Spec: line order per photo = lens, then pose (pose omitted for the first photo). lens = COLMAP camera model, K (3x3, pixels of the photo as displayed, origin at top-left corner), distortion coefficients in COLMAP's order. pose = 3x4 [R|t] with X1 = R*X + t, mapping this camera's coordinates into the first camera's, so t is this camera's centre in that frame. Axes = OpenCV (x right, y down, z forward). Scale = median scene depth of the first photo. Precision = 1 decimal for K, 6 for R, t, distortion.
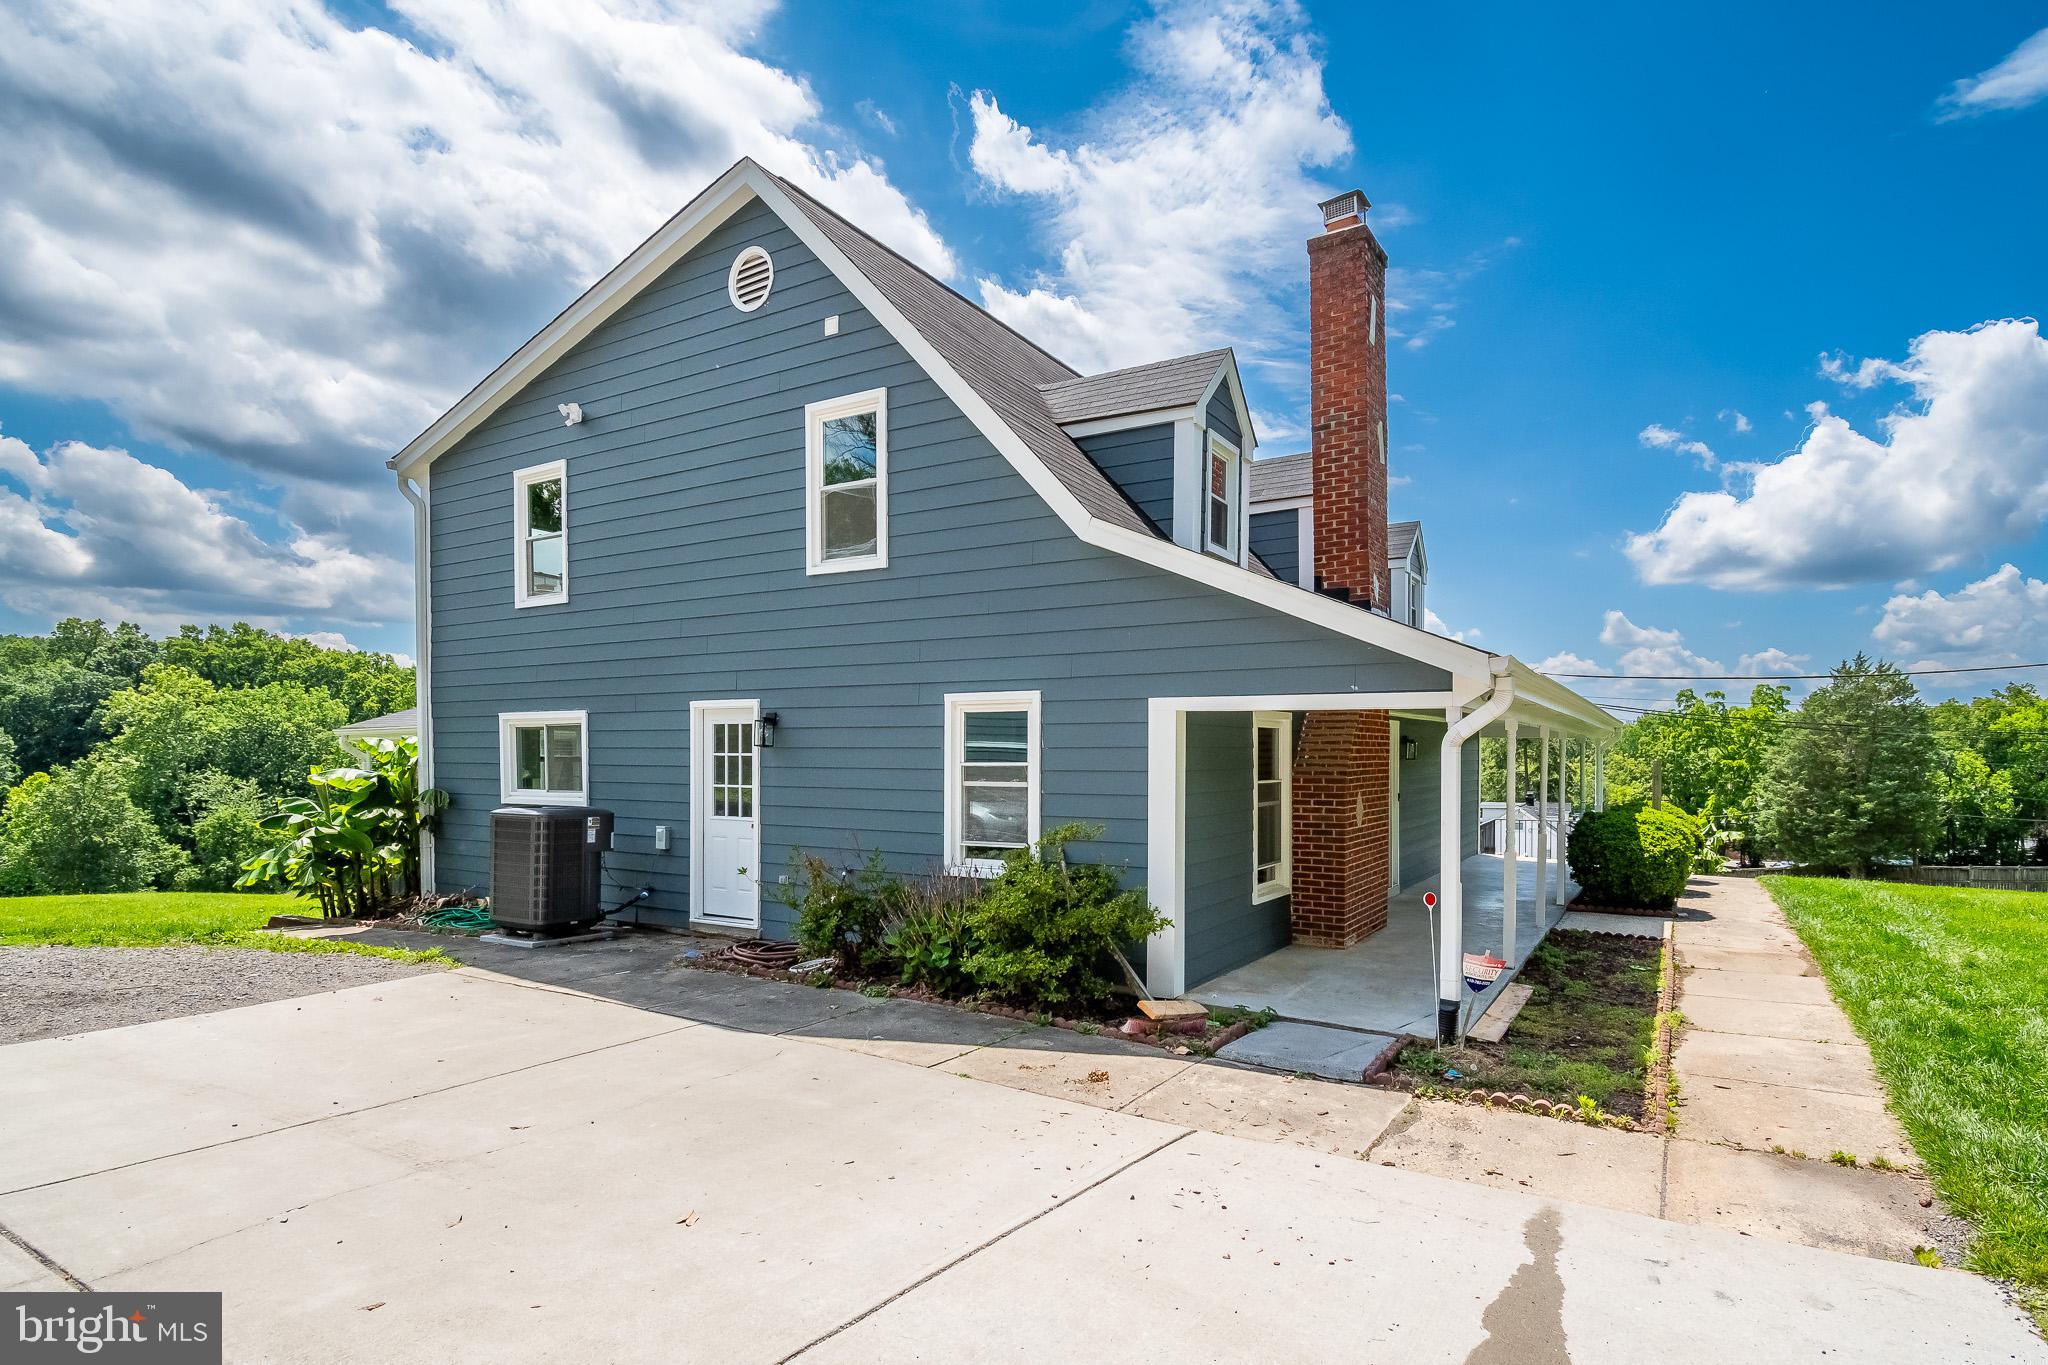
lens RADIAL K [[959.6, 0, 1025.0], [0, 959.6, 789.5], [0, 0, 1]] dist [0.022680, -0.021396]
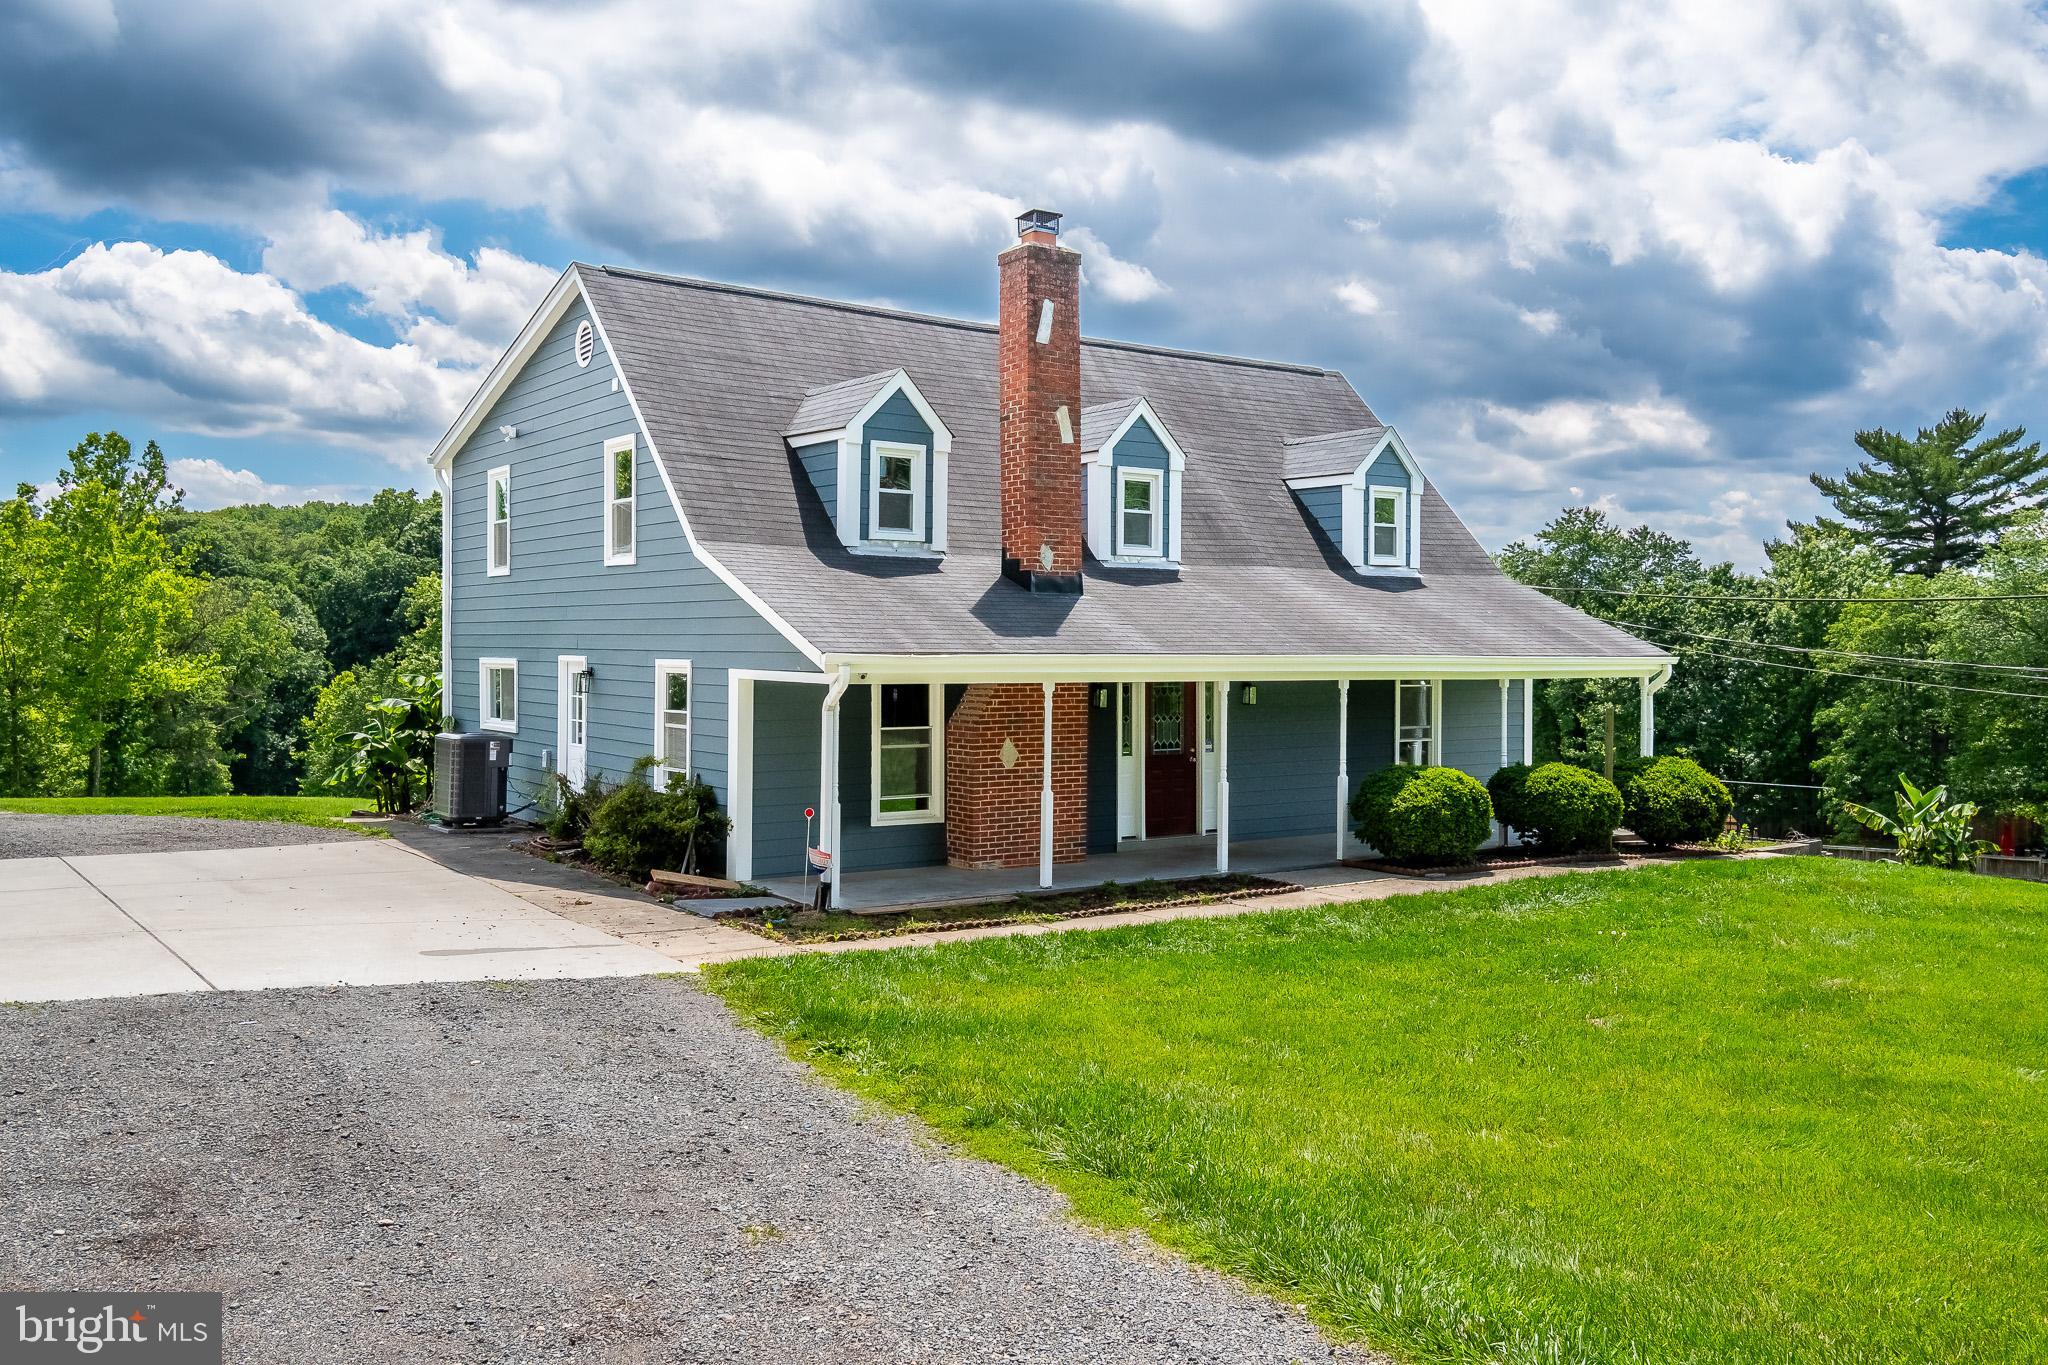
lens RADIAL K [[1685.0, 0, 1022.2], [0, 1685.0, 687.0], [0, 0, 1]] dist [-0.003168, -0.002849]
pose [[0.903318, 0.015203, -0.428702, 1.063736], [-0.019107, 0.999806, -0.004805, -0.043650], [0.428545, 0.012531, 0.903433, -0.706722]]
